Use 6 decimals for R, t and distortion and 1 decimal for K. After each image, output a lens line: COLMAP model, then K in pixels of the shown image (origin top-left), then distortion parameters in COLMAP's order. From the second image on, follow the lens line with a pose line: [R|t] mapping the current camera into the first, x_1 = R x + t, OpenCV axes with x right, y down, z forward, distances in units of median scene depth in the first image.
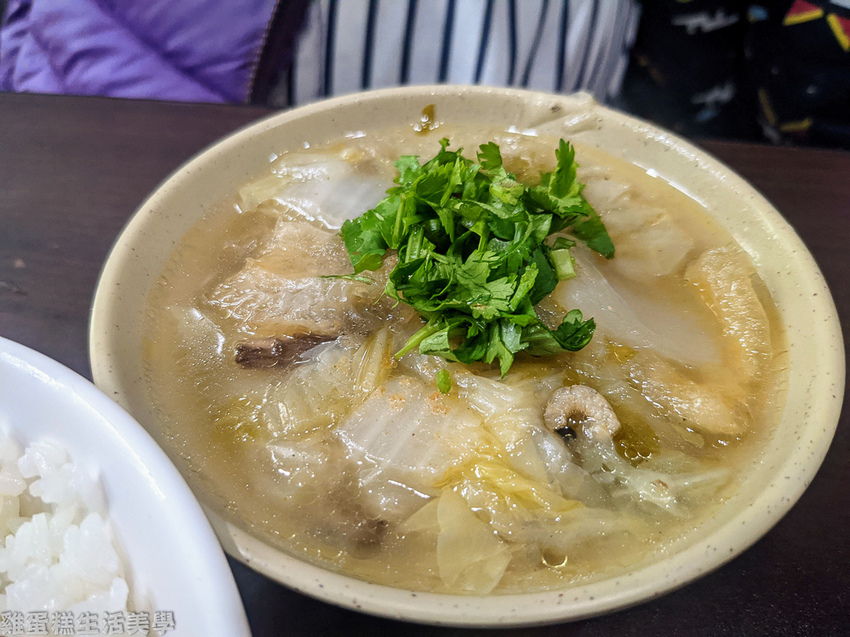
lens RADIAL K [[709.7, 0, 425.0], [0, 709.7, 318.5], [0, 0, 1]] dist [-0.002107, -0.001360]
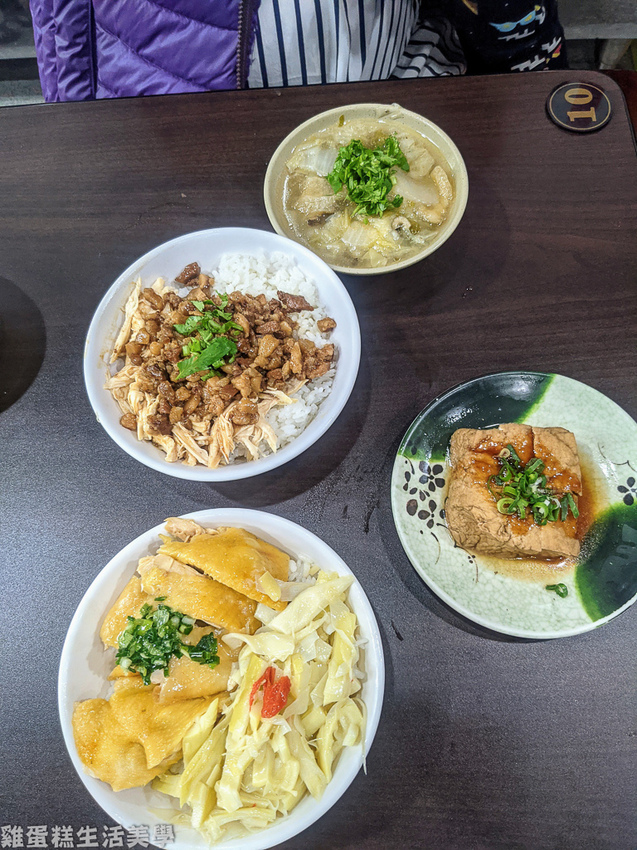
lens RADIAL K [[669.4, 0, 330.0], [0, 669.4, 423.1], [0, 0, 1]] dist [0.072766, -0.000332]
pose [[0.986232, -0.165356, -0.001789, -0.335124], [0.151676, 0.900223, 0.408158, -0.440803], [-0.065881, -0.402810, 0.912910, -2.733638]]
